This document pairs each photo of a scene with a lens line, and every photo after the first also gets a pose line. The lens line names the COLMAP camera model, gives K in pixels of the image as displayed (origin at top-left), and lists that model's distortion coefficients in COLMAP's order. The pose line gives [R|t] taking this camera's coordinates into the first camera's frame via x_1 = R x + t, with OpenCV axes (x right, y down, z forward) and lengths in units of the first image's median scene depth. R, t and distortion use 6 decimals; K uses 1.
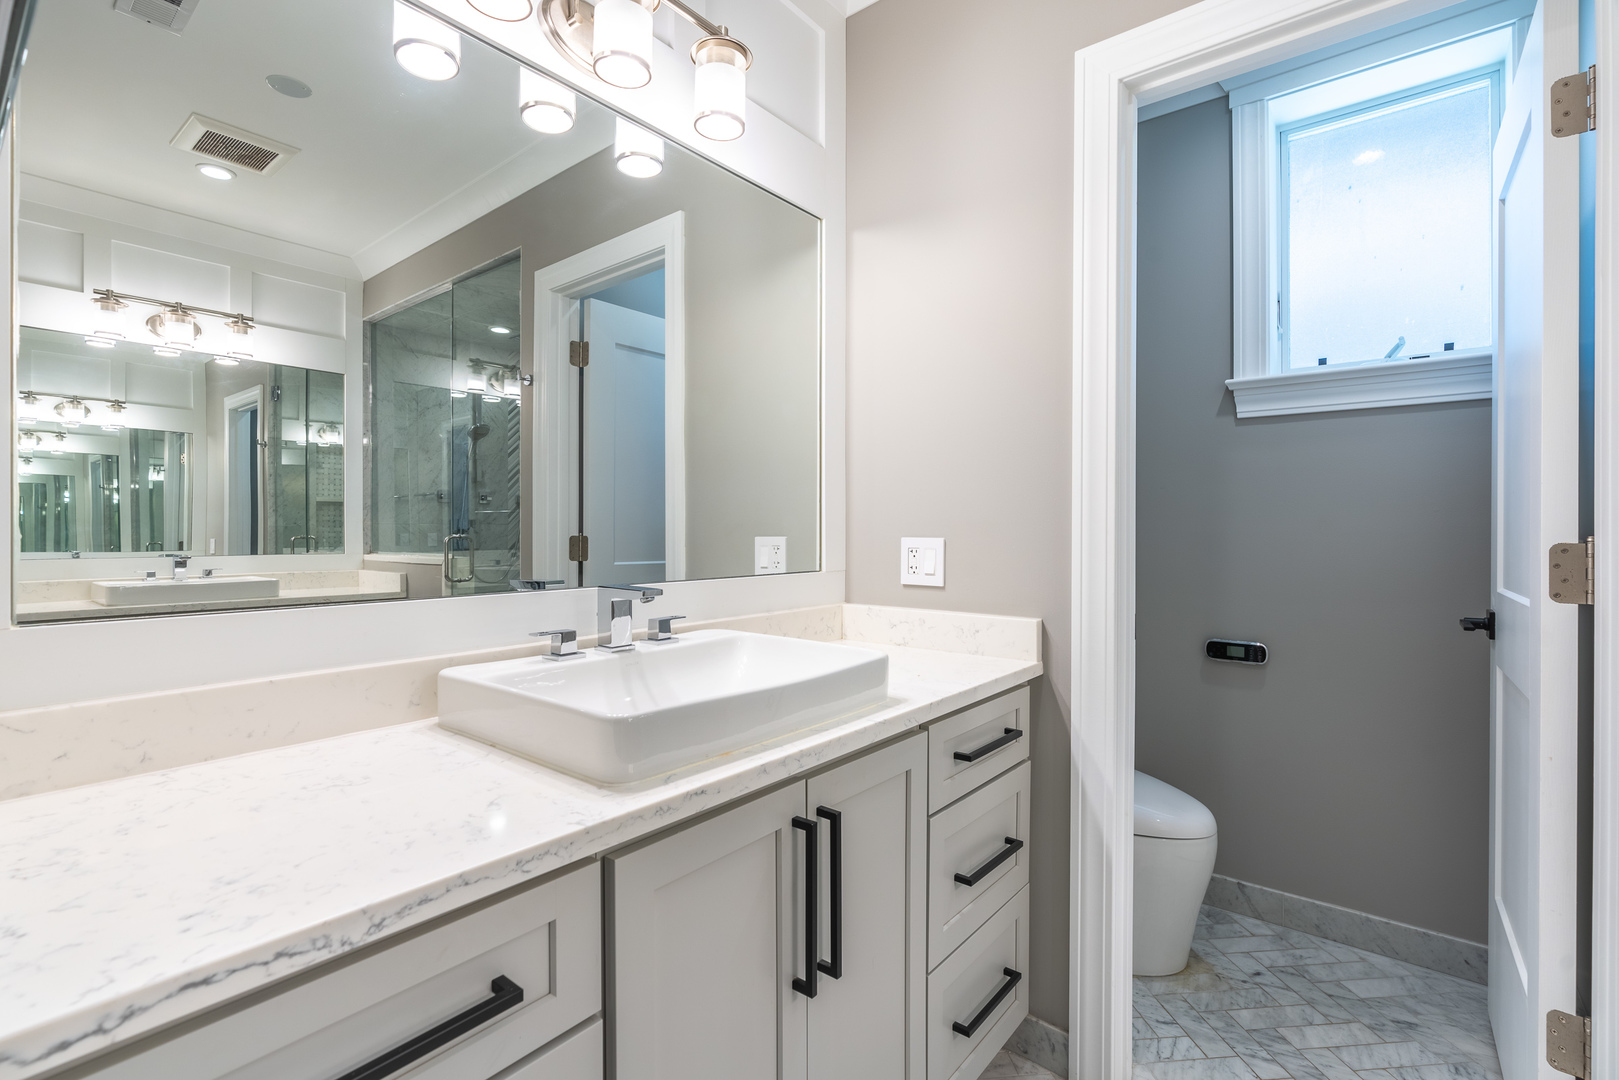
lens RADIAL K [[745.4, 0, 807.7], [0, 745.4, 529.8], [0, 0, 1]] dist [-0.001562, 0.005717]
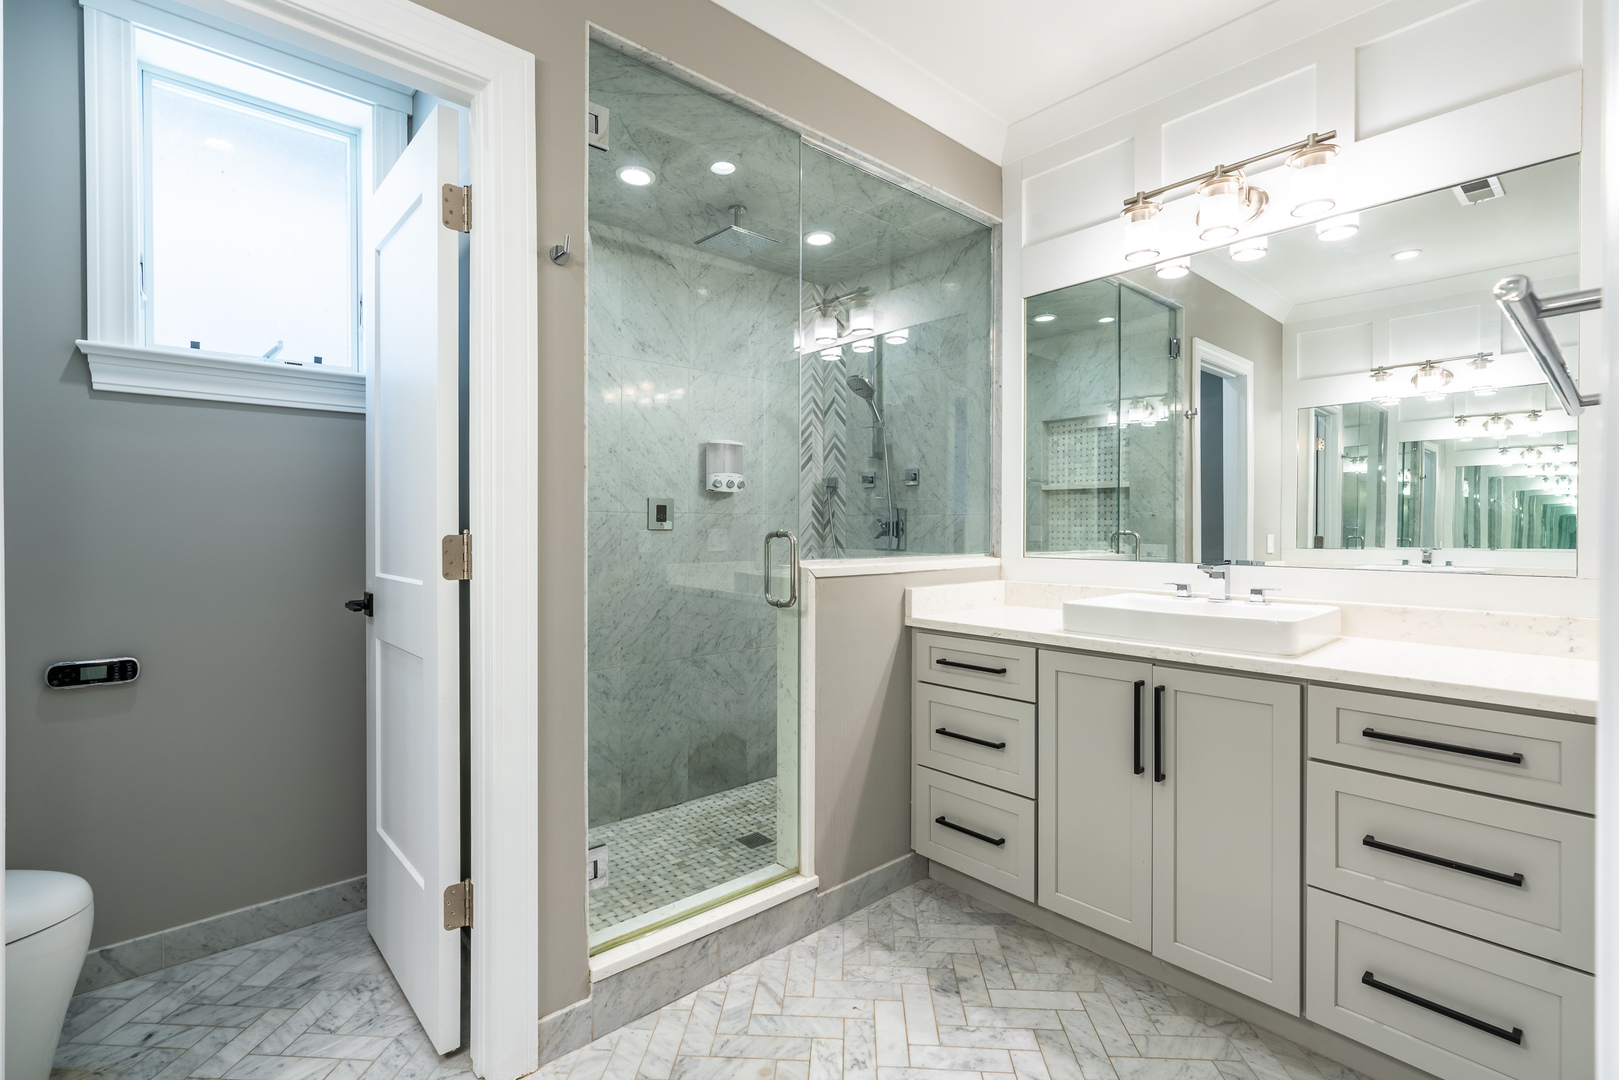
lens RADIAL K [[745.4, 0, 807.7], [0, 745.4, 529.8], [0, 0, 1]] dist [-0.001562, 0.005717]
pose [[0.172528, -0.007654, 0.984975, -0.120657], [0.001027, 0.999971, 0.007591, -0.000055], [-0.985004, -0.000298, 0.172531, 0.096002]]
